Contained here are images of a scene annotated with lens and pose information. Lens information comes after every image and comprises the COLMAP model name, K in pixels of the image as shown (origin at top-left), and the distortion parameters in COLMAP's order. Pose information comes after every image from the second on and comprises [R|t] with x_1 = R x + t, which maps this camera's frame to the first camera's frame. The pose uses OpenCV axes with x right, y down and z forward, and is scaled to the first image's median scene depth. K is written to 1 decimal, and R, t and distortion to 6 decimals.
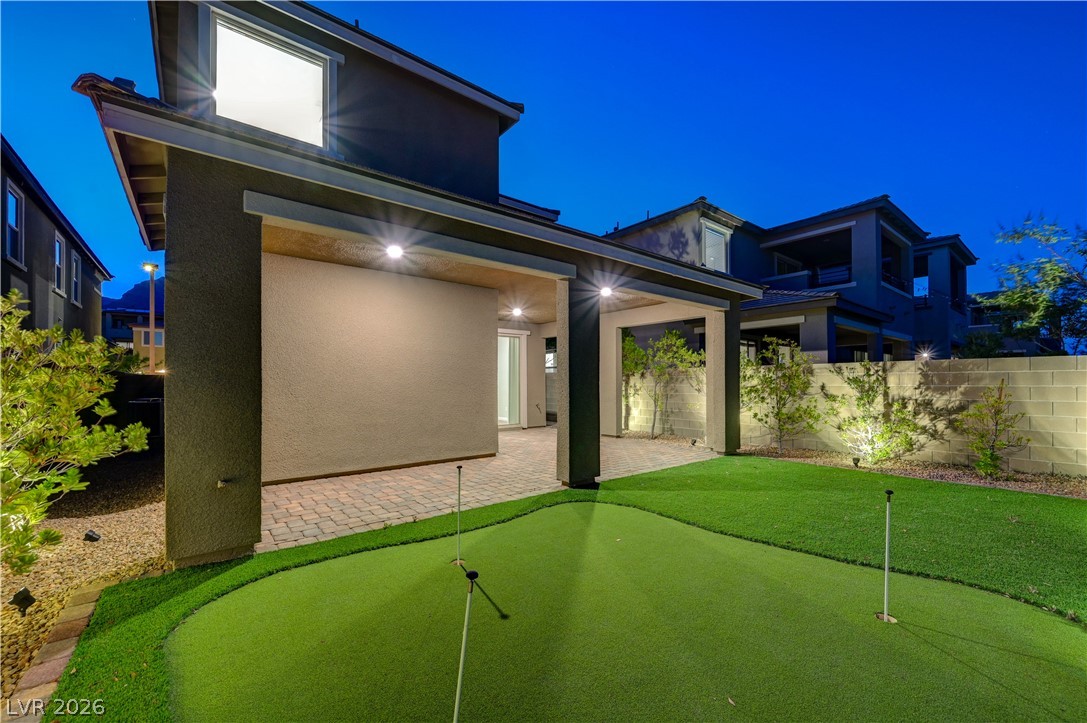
lens RADIAL K [[430.4, 0, 546.3], [0, 430.4, 367.4], [0, 0, 1]] dist [0.001888, 0.000065]
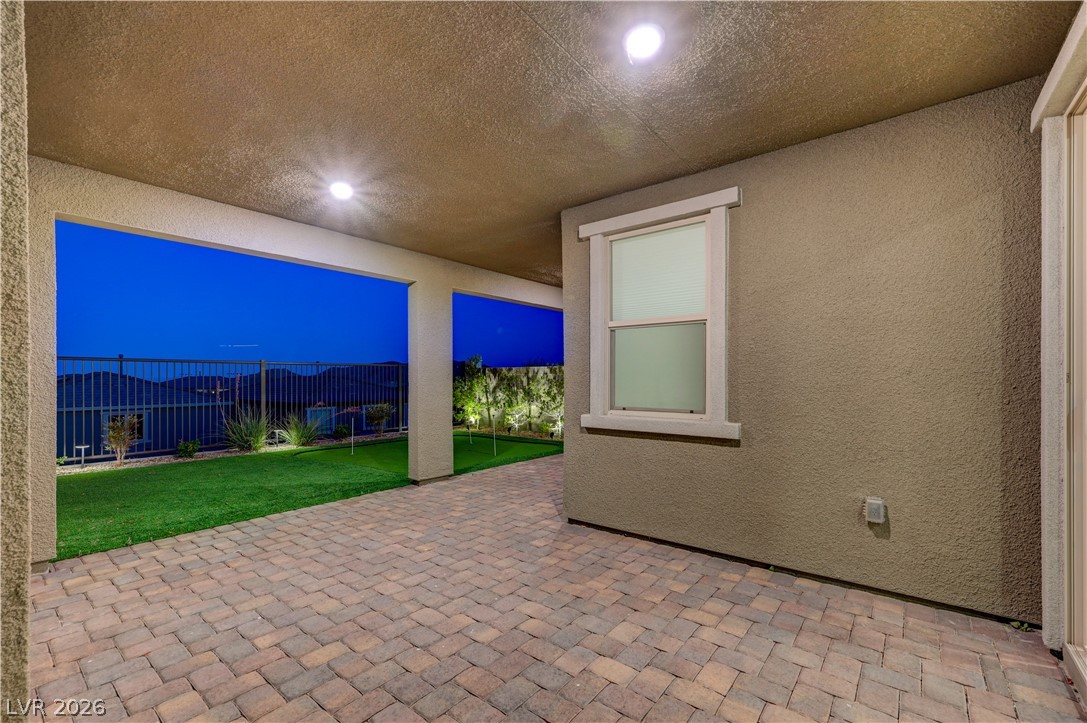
lens RADIAL K [[466.6, 0, 548.7], [0, 466.6, 381.5], [0, 0, 1]] dist [0.011845, 0.000049]
pose [[-0.974792, 0.005666, -0.223045, 0.055512], [0.011929, 0.999571, -0.026740, 0.066288], [0.222798, -0.028726, -0.974441, 2.285735]]
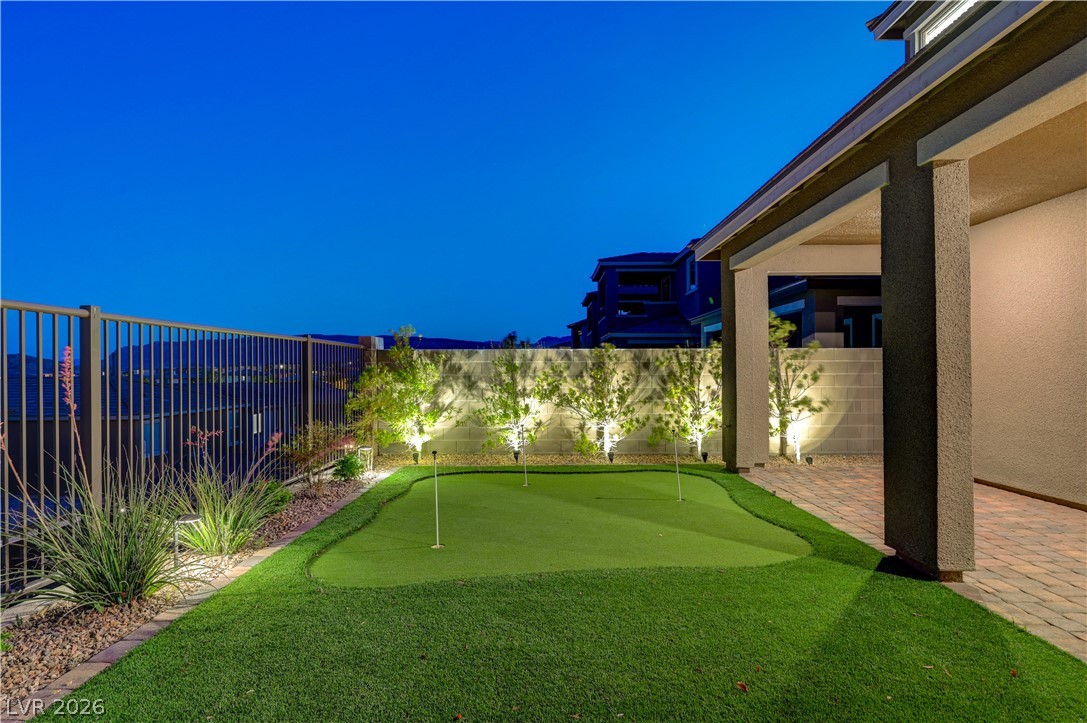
lens RADIAL K [[559.1, 0, 543.3], [0, 559.1, 368.7], [0, 0, 1]] dist [-0.001134, -0.000211]
pose [[-0.623423, 0.003096, -0.781879, 0.931737], [0.035507, 0.999073, -0.024355, 0.034452], [0.781078, -0.042946, -0.622955, 1.127356]]
